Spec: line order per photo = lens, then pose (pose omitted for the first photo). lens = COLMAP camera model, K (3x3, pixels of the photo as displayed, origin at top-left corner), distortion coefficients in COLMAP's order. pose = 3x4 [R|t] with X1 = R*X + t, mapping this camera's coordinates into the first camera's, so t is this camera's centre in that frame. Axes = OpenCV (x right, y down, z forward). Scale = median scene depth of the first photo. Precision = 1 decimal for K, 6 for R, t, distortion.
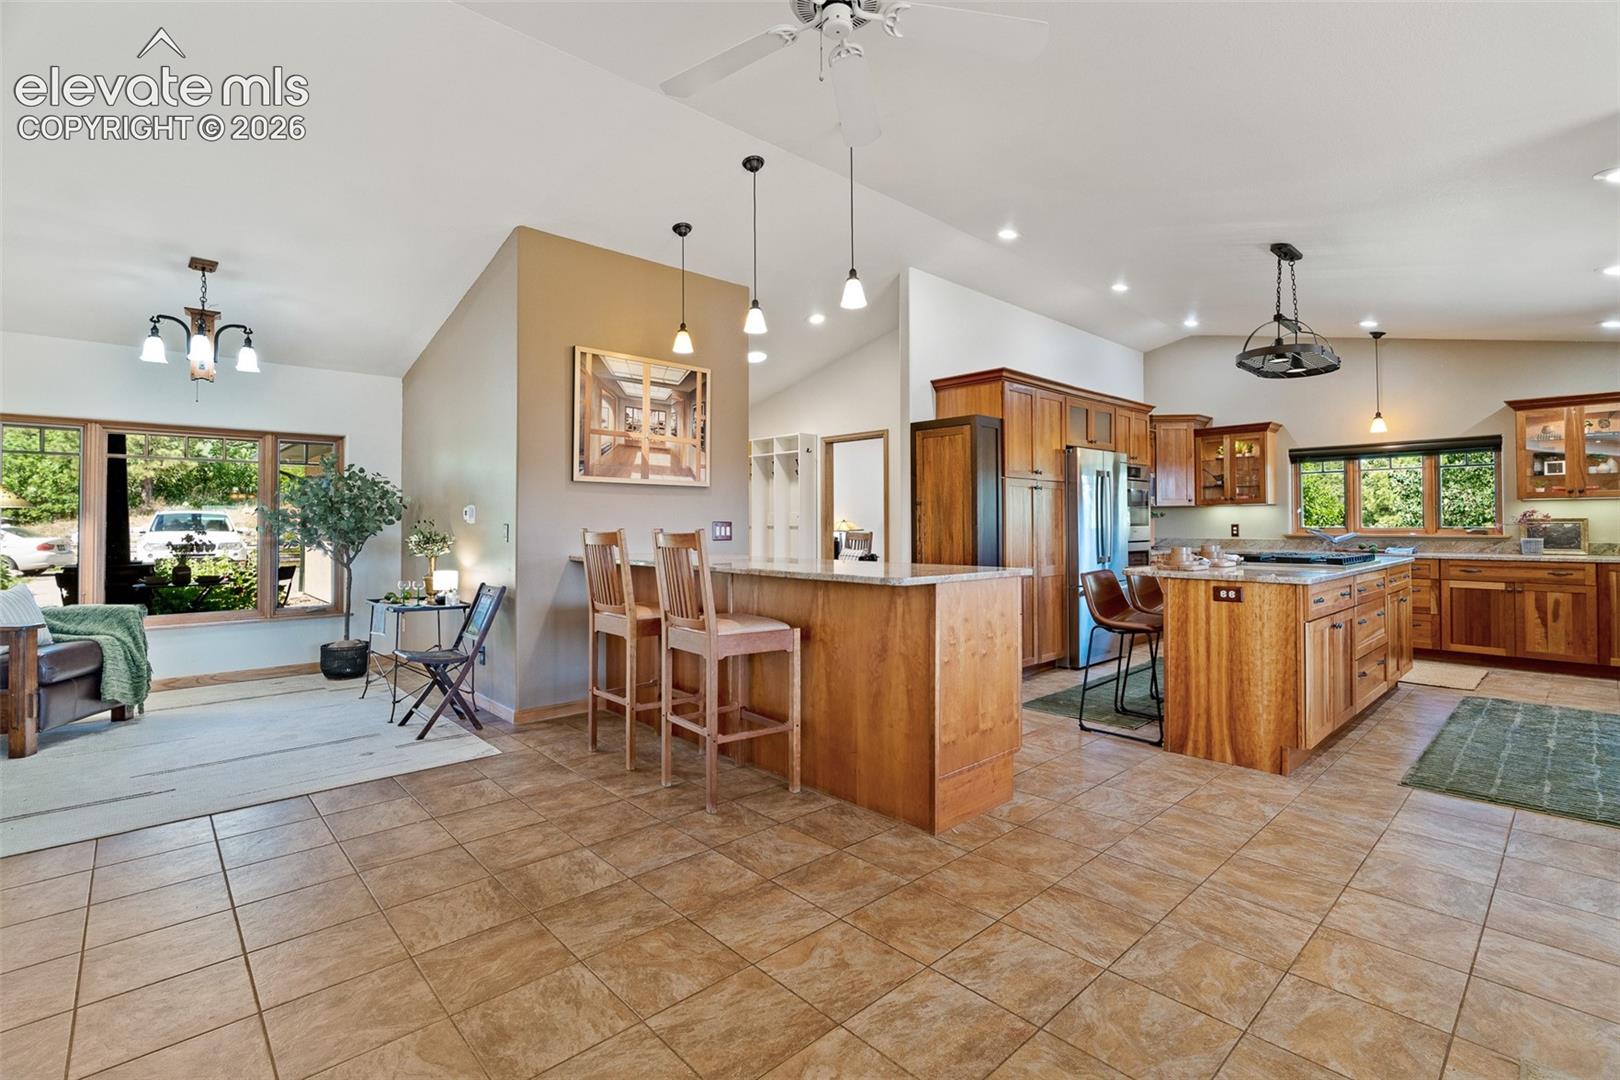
lens RADIAL K [[729.0, 0, 821.2], [0, 729.0, 513.8], [0, 0, 1]] dist [-0.009729, 0.000868]
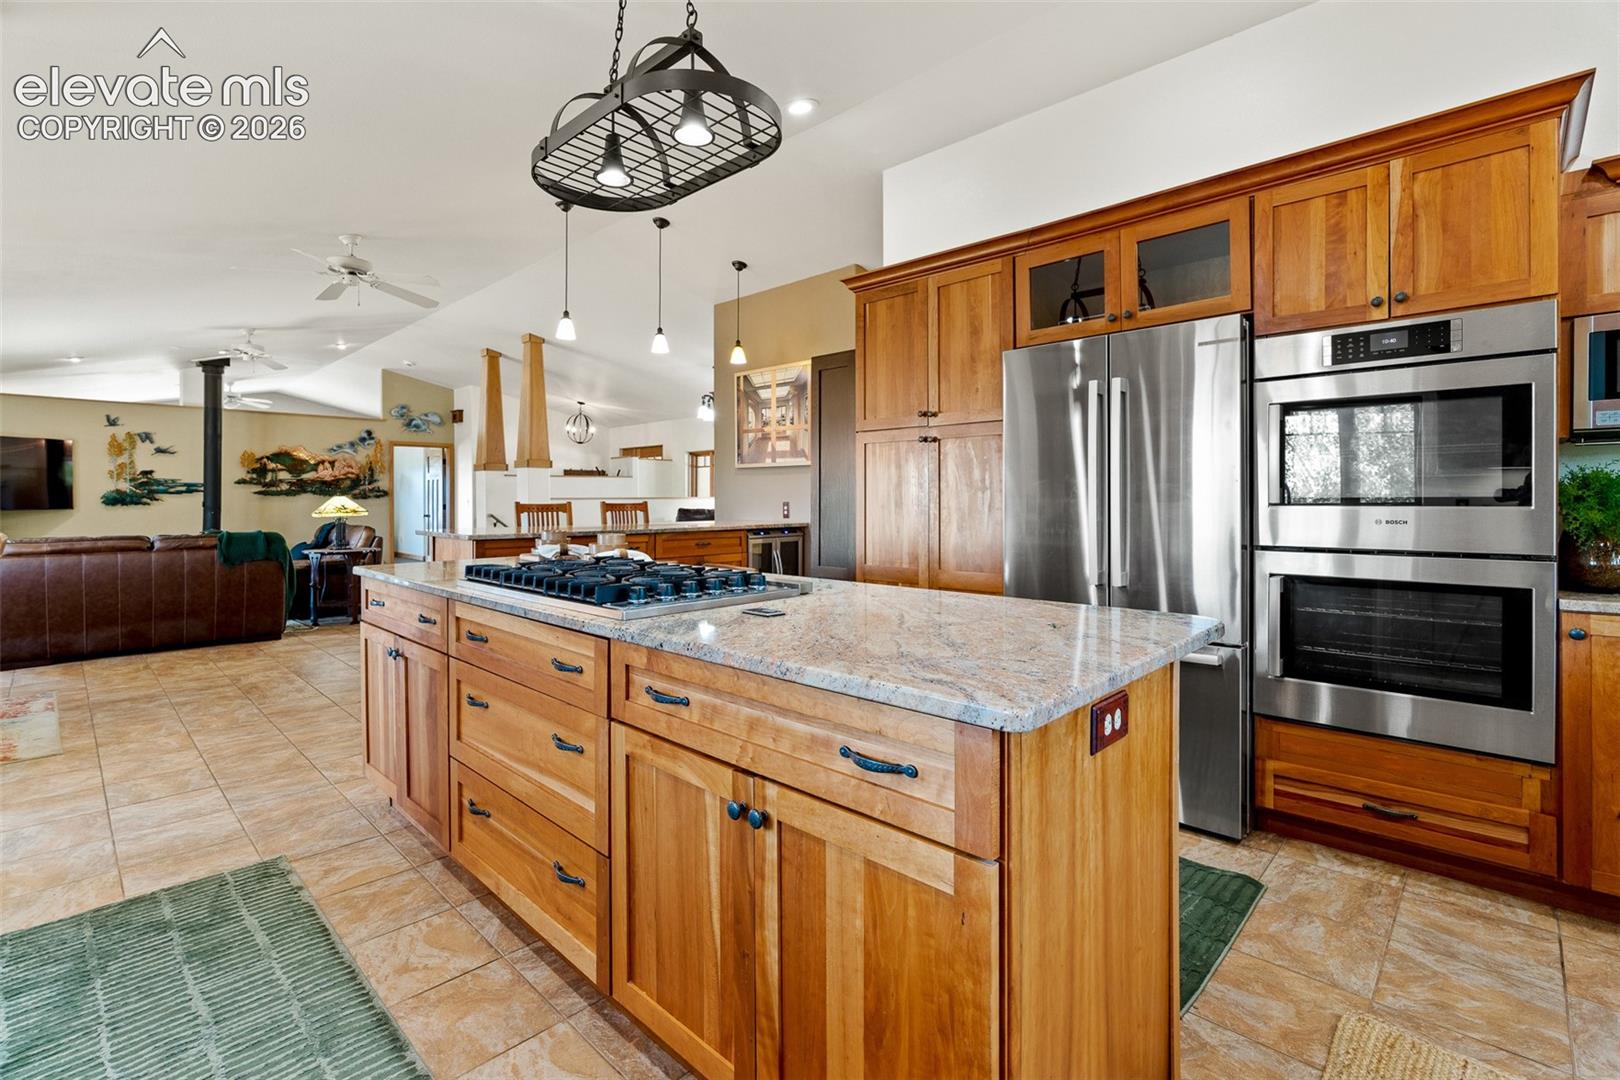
lens RADIAL K [[729.0, 0, 808.5], [0, 729.0, 502.0], [0, 0, 1]] dist [-0.009729, 0.000868]
pose [[0.060403, 0.007508, -0.998146, 0.932747], [0.016748, 0.999823, 0.008535, 0.010064], [0.998034, -0.017233, 0.060267, 0.891822]]
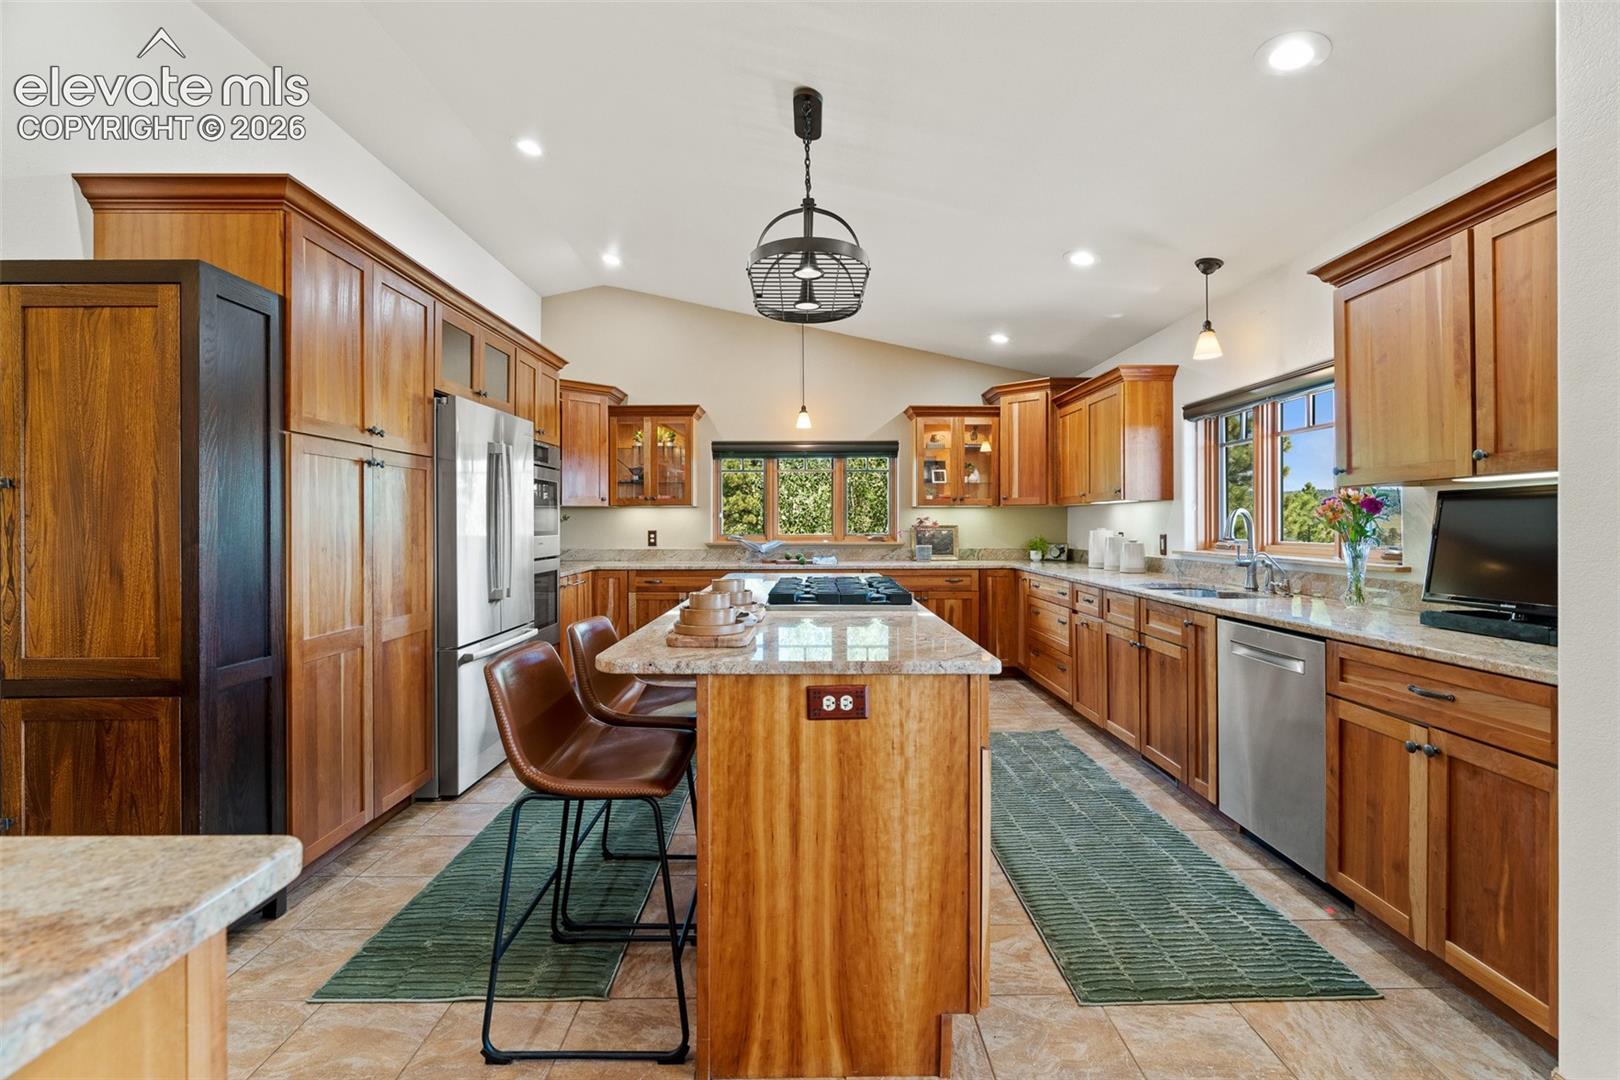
lens RADIAL K [[729.0, 0, 812.1], [0, 729.0, 524.0], [0, 0, 1]] dist [-0.009729, 0.000868]
pose [[0.680449, 0.002002, 0.732793, 0.145100], [-0.011759, 0.999897, 0.008187, -0.002280], [-0.732701, -0.014188, 0.680403, 0.468821]]
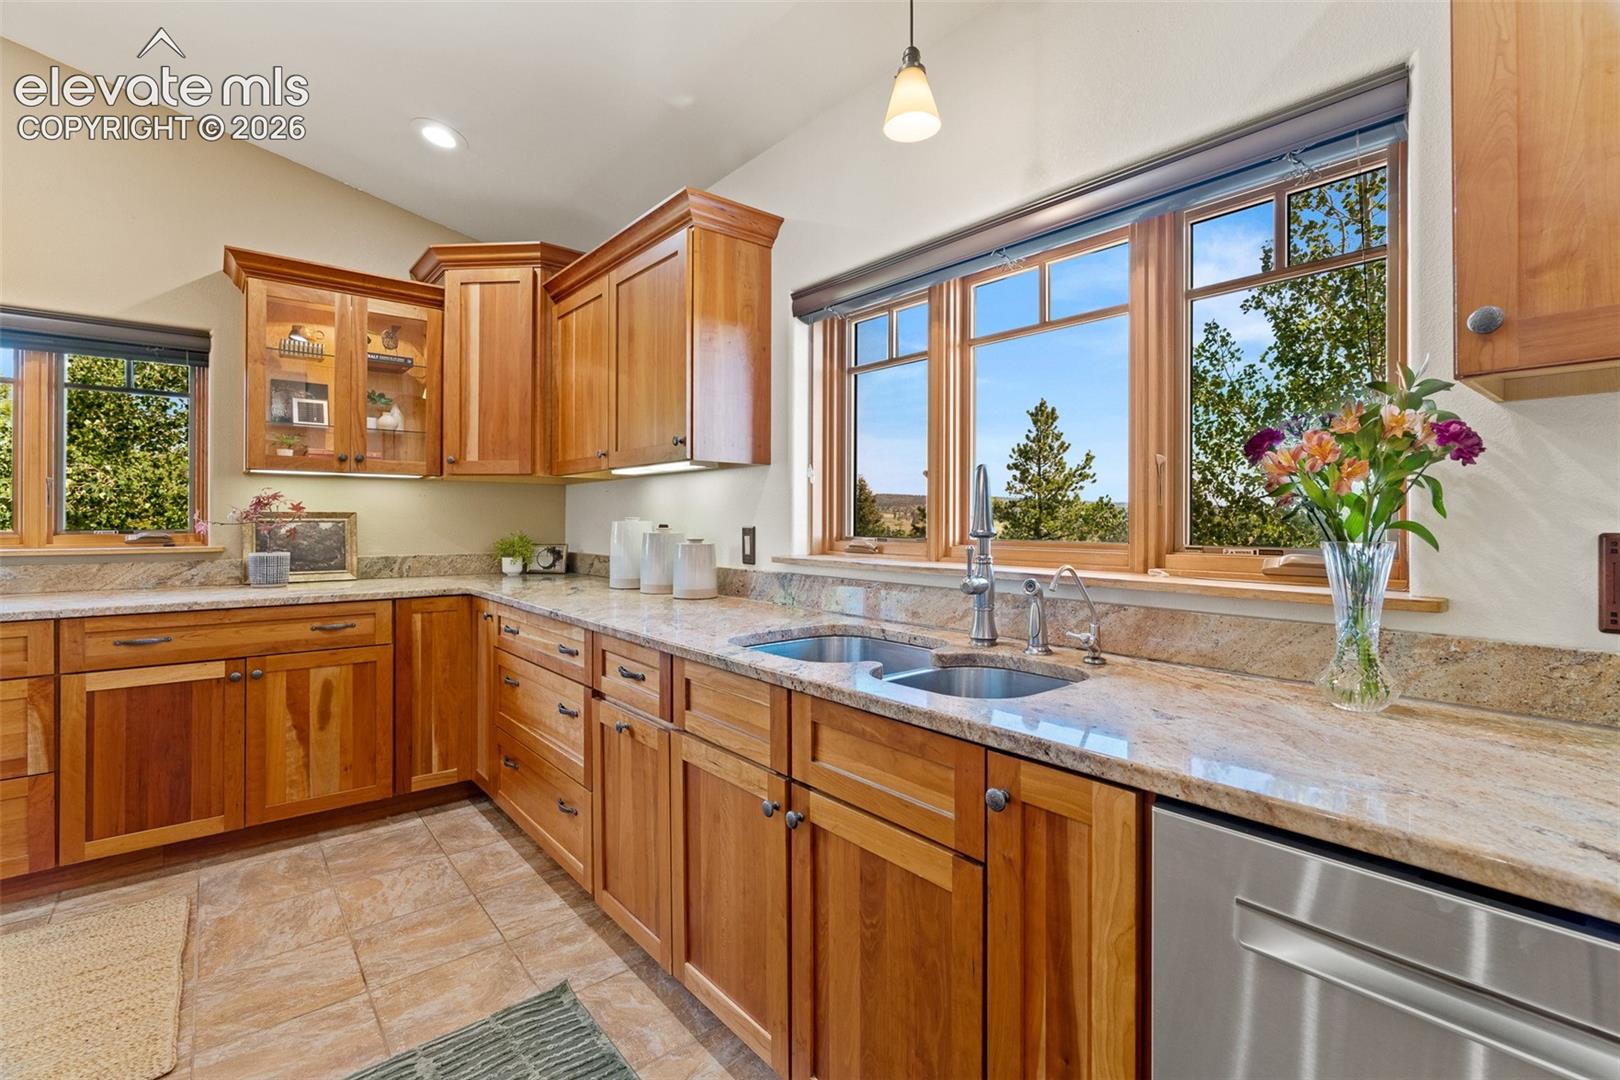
lens RADIAL K [[729.0, 0, 815.7], [0, 729.0, 520.2], [0, 0, 1]] dist [-0.009729, 0.000868]
pose [[0.056419, 0.002861, 0.998403, 0.580146], [-0.017997, 0.999836, -0.001848, 0.007571], [-0.998245, -0.017864, 0.056461, 0.678112]]
